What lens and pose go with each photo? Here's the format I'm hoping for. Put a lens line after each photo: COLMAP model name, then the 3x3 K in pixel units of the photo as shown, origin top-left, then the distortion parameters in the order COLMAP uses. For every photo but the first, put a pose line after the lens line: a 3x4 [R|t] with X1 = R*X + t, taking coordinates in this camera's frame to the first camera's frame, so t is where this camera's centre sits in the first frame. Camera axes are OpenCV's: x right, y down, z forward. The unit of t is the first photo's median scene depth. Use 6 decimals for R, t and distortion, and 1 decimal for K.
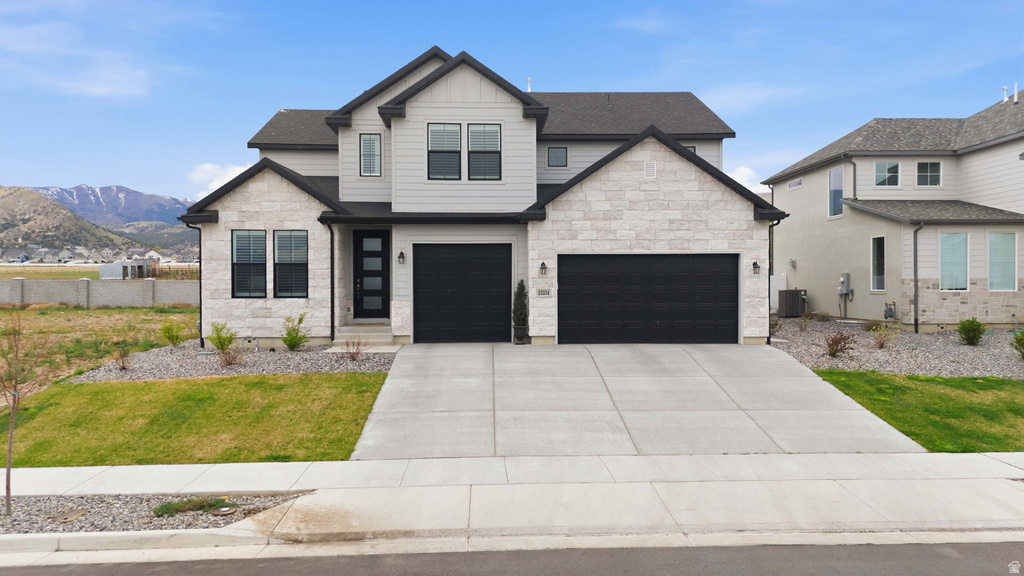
lens RADIAL K [[751.9, 0, 512.6], [0, 751.9, 289.0], [0, 0, 1]] dist [0.082111, -0.073680]
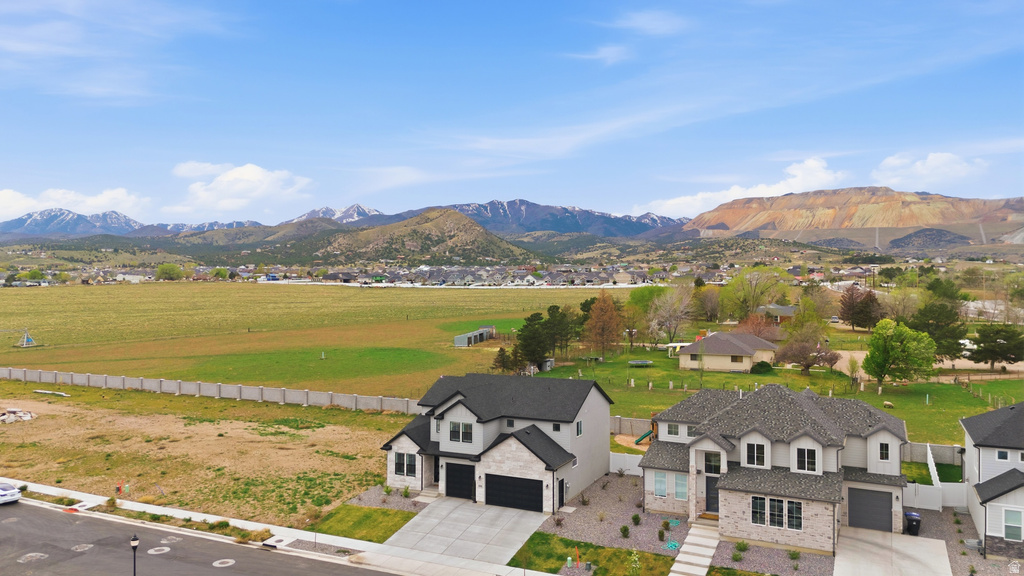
lens RADIAL K [[751.9, 0, 511.7], [0, 751.9, 290.0], [0, 0, 1]] dist [0.082111, -0.073680]
pose [[0.882913, 0.007373, -0.469479, 1.486983], [-0.006910, 0.999972, 0.002709, -0.748307], [0.469486, 0.000852, 0.882940, -1.495145]]
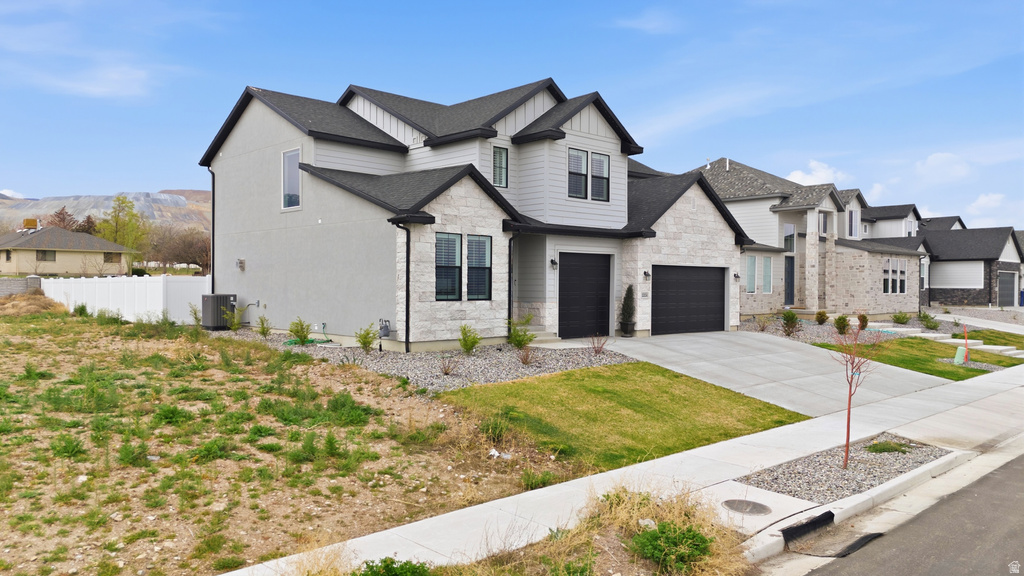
lens RADIAL K [[751.9, 0, 510.0], [0, 751.9, 288.3], [0, 0, 1]] dist [0.082111, -0.073680]
pose [[0.754232, 0.004516, 0.656592, -0.938625], [-0.003752, 0.999990, -0.002568, -0.002480], [-0.656597, -0.000526, 0.754242, 0.195038]]
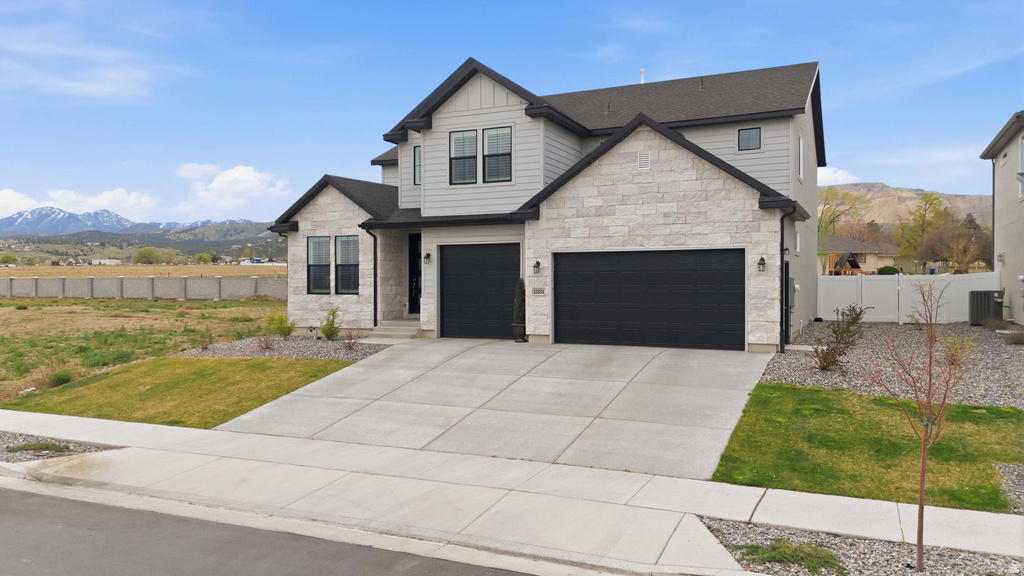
lens RADIAL K [[751.9, 0, 511.2], [0, 751.9, 287.3], [0, 0, 1]] dist [0.082111, -0.073680]
pose [[0.886246, 0.004555, -0.463193, 0.464354], [-0.005047, 0.999987, 0.000178, -0.000492], [0.463188, 0.002180, 0.886258, 0.094175]]
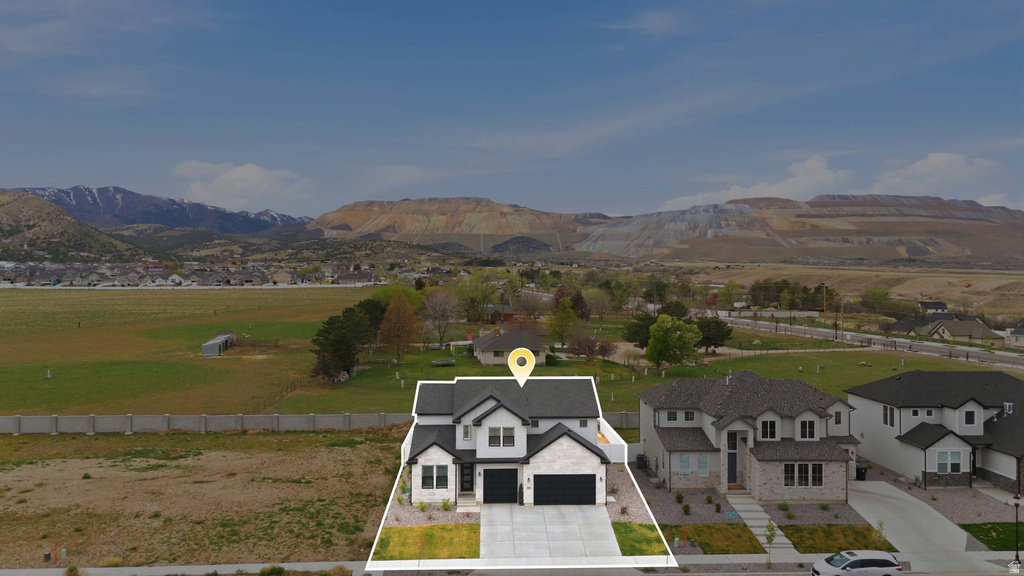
lens RADIAL K [[751.9, 0, 512.2], [0, 751.9, 293.2], [0, 0, 1]] dist [0.082111, -0.073680]
pose [[0.999982, 0.003823, 0.004646, -0.039179], [-0.003844, 0.999983, 0.004367, -0.751670], [-0.004630, -0.004385, 0.999980, -1.901058]]
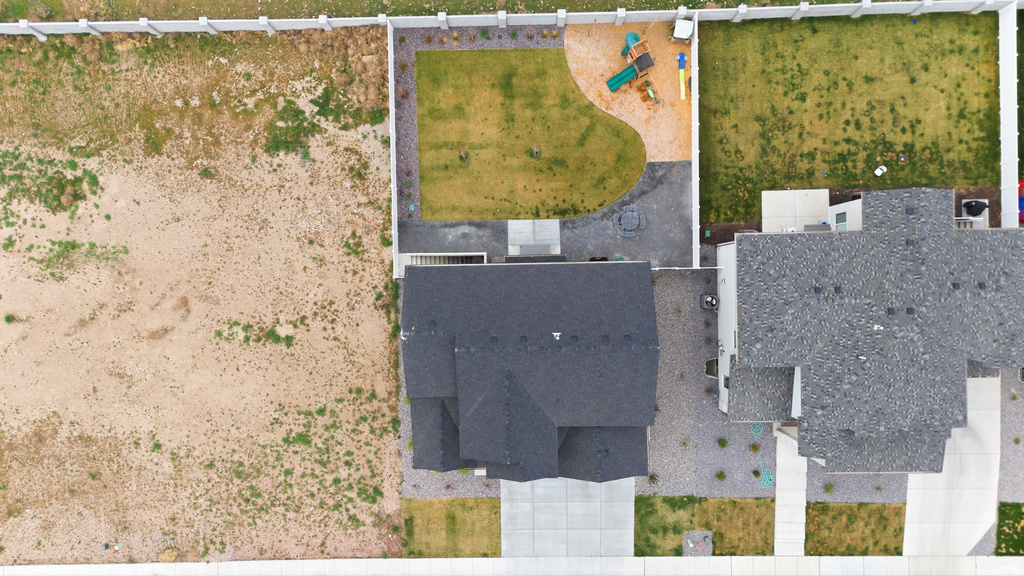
lens RADIAL K [[751.9, 0, 510.7], [0, 751.9, 293.0], [0, 0, 1]] dist [0.082111, -0.073680]
pose [[0.999670, 0.020334, -0.015710, -0.074227], [0.015742, -0.001420, 0.999875, -2.592869], [0.020310, -0.999792, -0.001740, 1.566260]]
